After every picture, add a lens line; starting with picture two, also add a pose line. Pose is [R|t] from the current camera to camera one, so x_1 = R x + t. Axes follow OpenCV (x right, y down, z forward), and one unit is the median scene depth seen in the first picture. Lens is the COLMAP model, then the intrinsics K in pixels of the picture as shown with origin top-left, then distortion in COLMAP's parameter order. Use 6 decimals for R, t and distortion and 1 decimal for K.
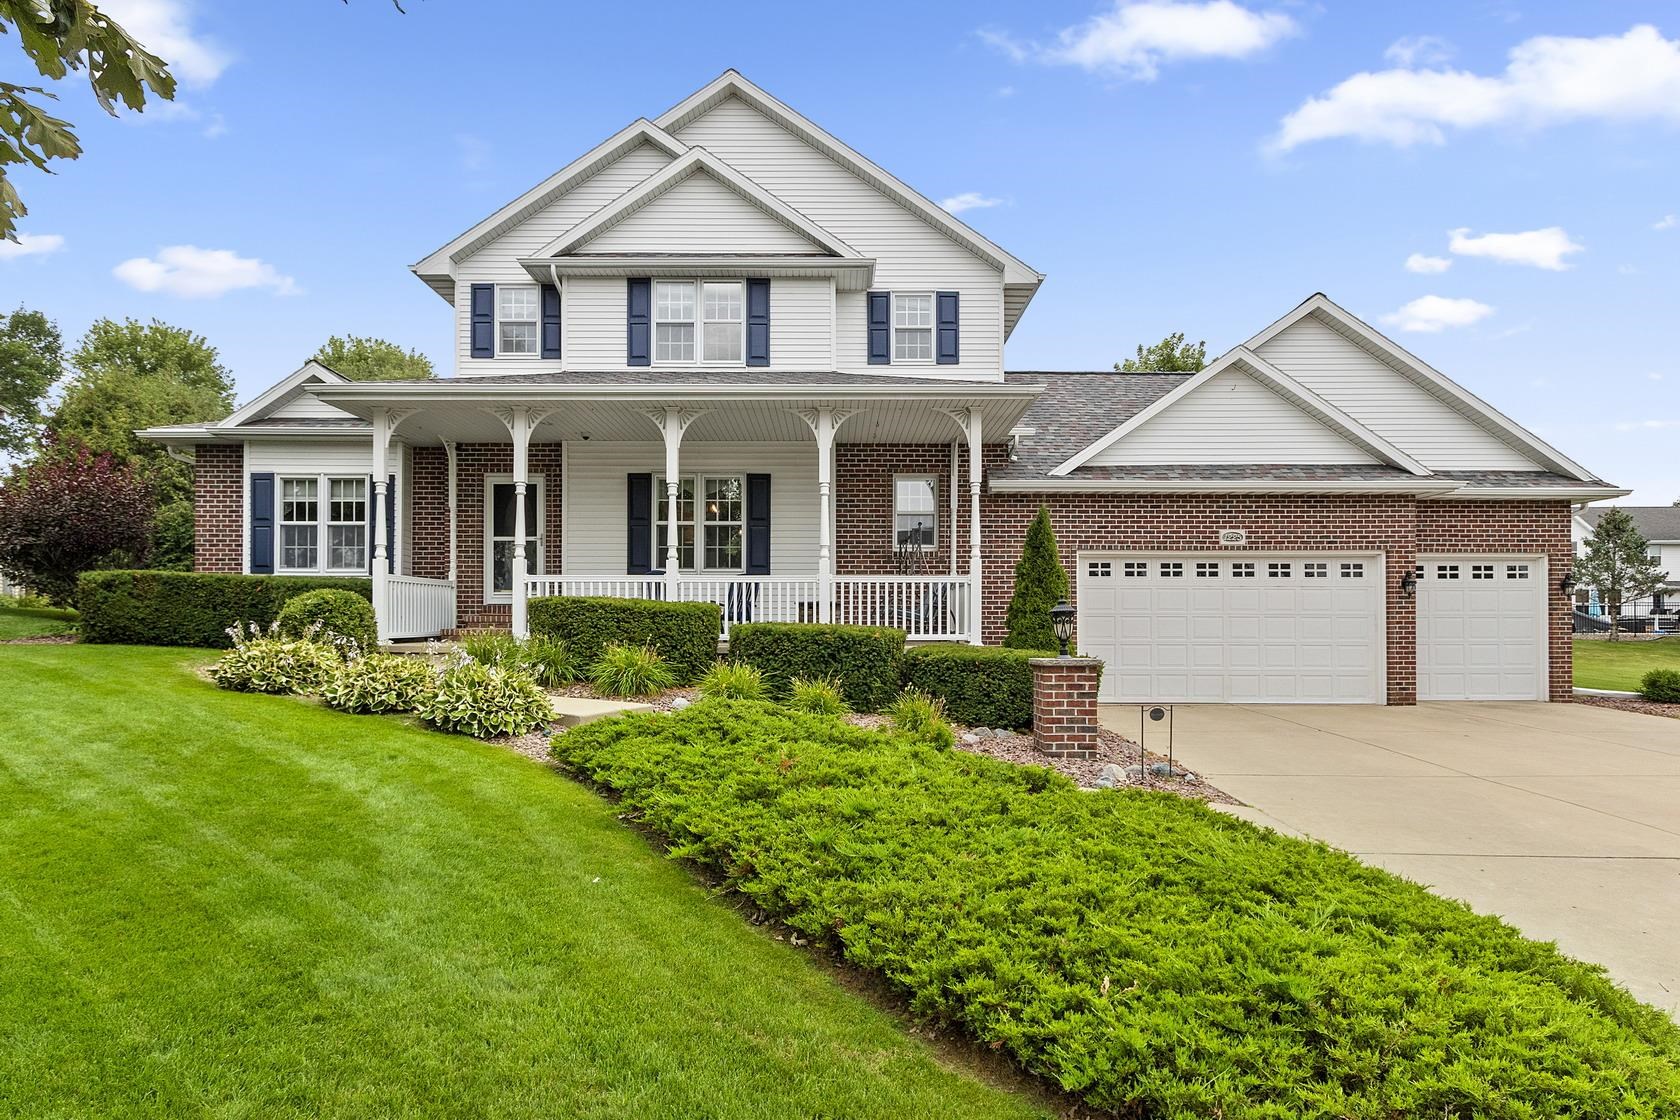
lens RADIAL K [[926.7, 0, 815.5], [0, 926.7, 619.4], [0, 0, 1]] dist [0.003785, 0.000539]
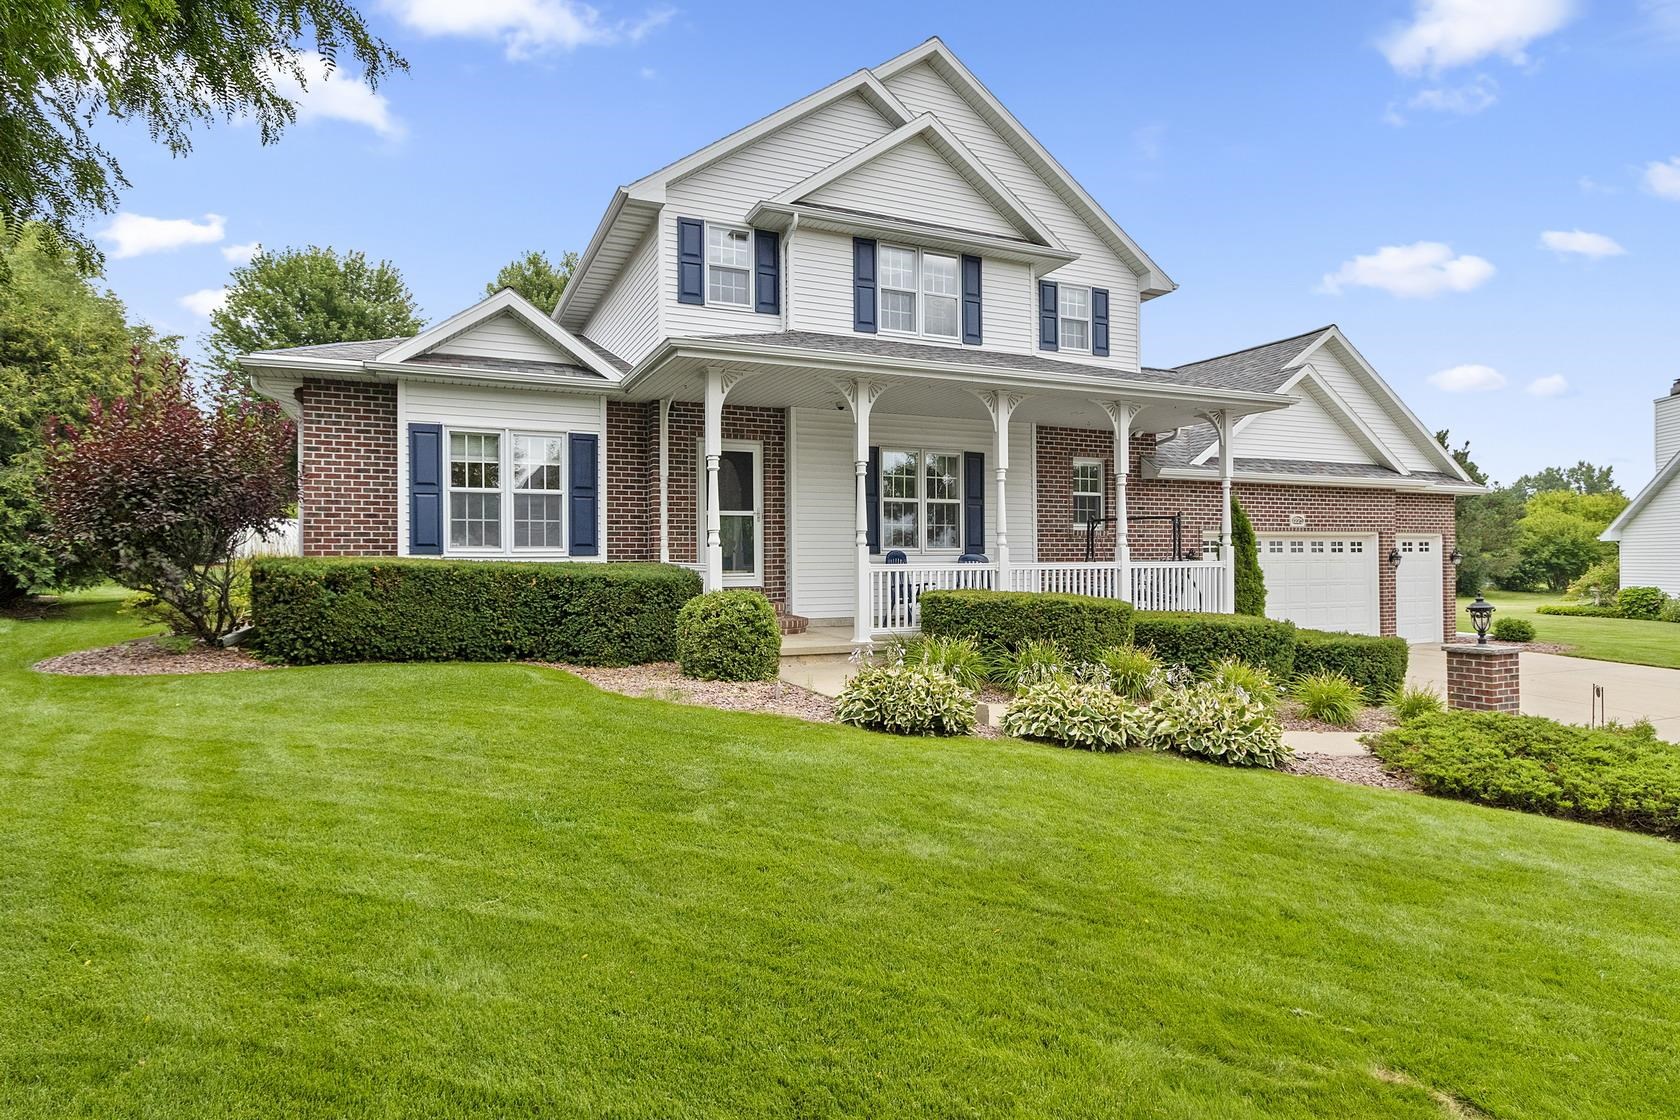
lens RADIAL K [[926.7, 0, 830.3], [0, 926.7, 554.9], [0, 0, 1]] dist [0.003785, 0.000539]
pose [[0.905395, -0.005276, 0.424538, -0.618287], [0.002272, 0.999969, 0.007582, -0.053917], [-0.424565, -0.005900, 0.905378, 0.159201]]
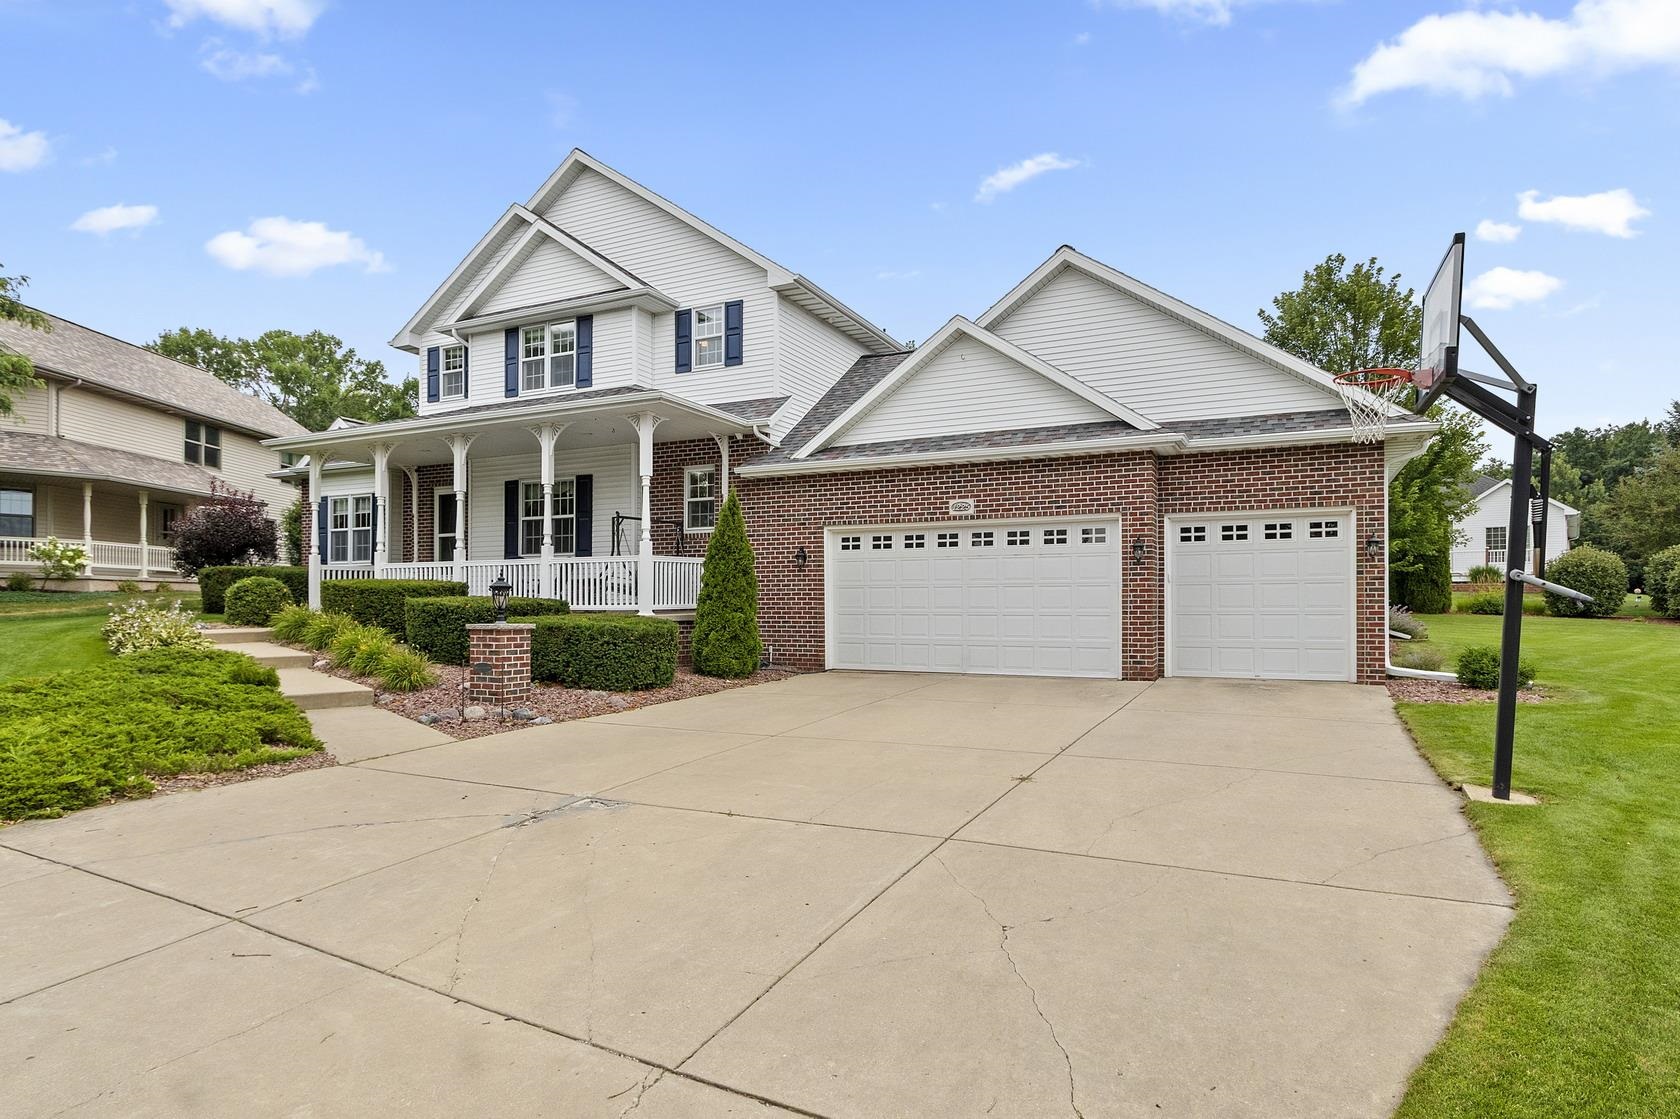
lens RADIAL K [[926.7, 0, 821.2], [0, 926.7, 592.2], [0, 0, 1]] dist [0.003785, 0.000539]
pose [[0.897090, -0.009619, -0.441743, 0.752929], [0.009888, 0.999950, -0.001693, 0.003498], [0.441737, -0.002849, 0.897140, 0.035699]]
